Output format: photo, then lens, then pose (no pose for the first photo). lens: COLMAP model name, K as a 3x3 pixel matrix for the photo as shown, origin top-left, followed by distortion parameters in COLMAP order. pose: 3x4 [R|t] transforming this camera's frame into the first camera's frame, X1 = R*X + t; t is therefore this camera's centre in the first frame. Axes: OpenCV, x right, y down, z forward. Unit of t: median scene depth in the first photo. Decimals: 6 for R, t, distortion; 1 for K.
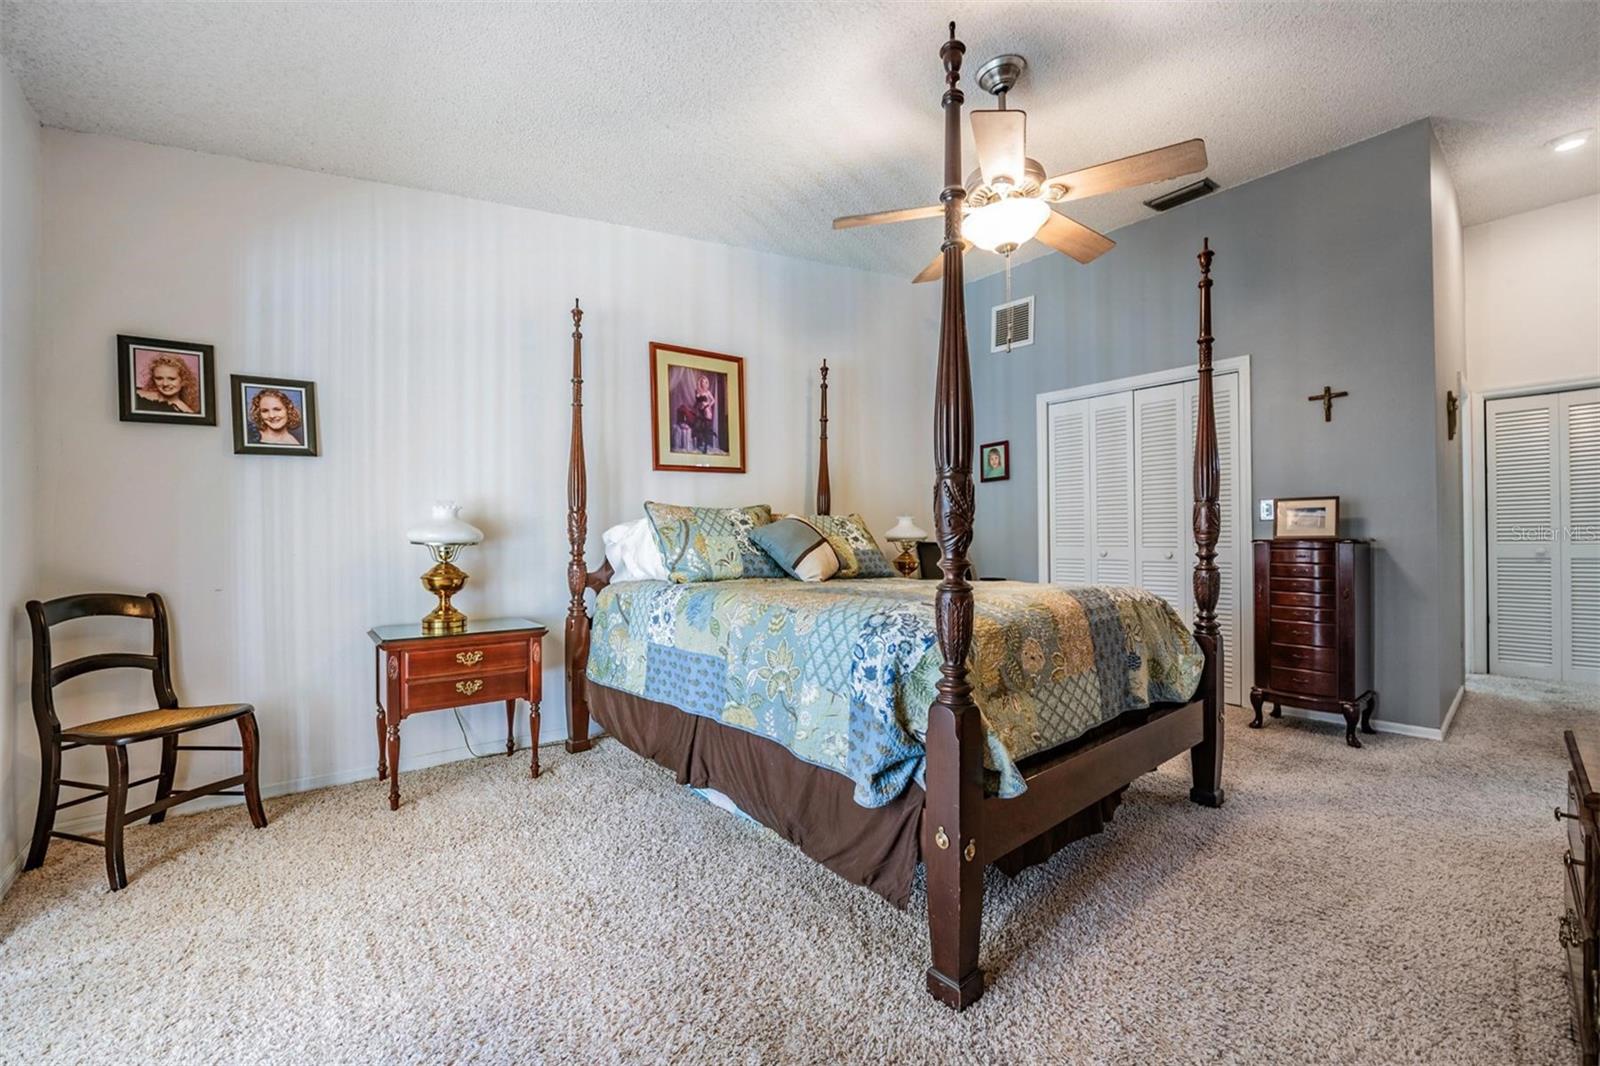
lens RADIAL K [[633.6, 0, 804.7], [0, 633.6, 532.6], [0, 0, 1]] dist [0.003791, -0.004582]
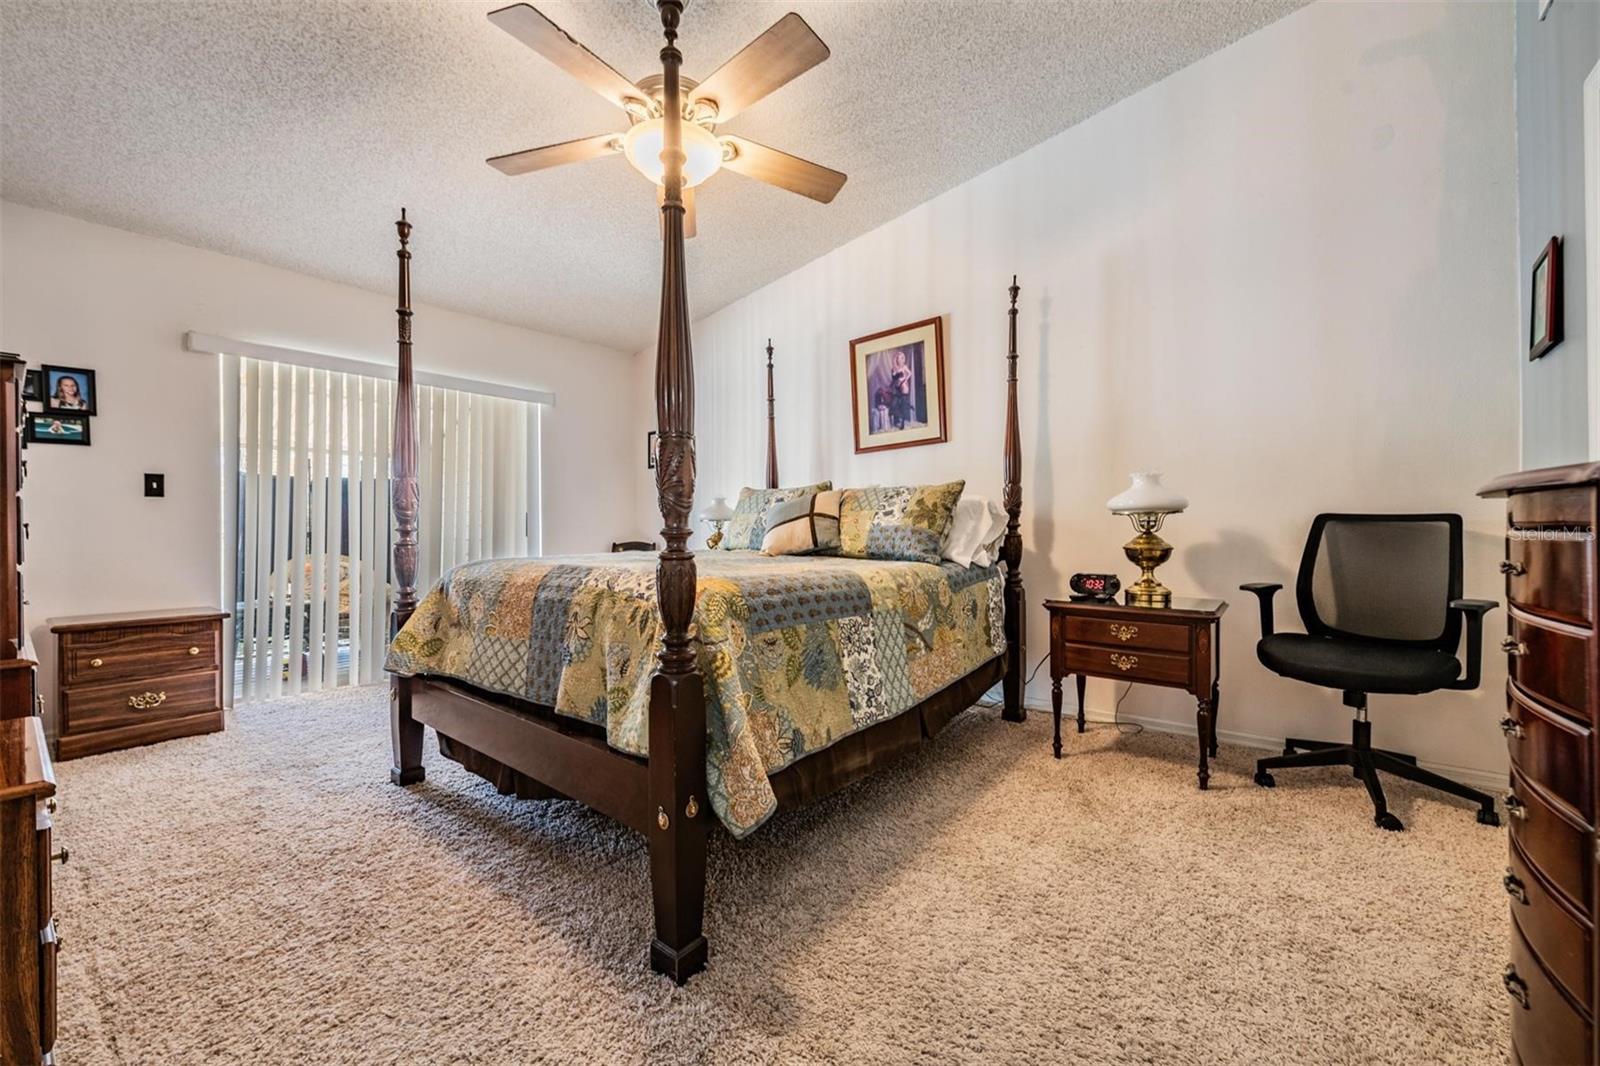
lens RADIAL K [[633.6, 0, 804.7], [0, 633.6, 532.6], [0, 0, 1]] dist [0.003791, -0.004582]
pose [[0.230344, 0.008838, -0.973069, 0.799176], [0.031556, 0.999365, 0.016547, 0.017624], [0.972597, -0.034518, 0.229919, 0.621326]]
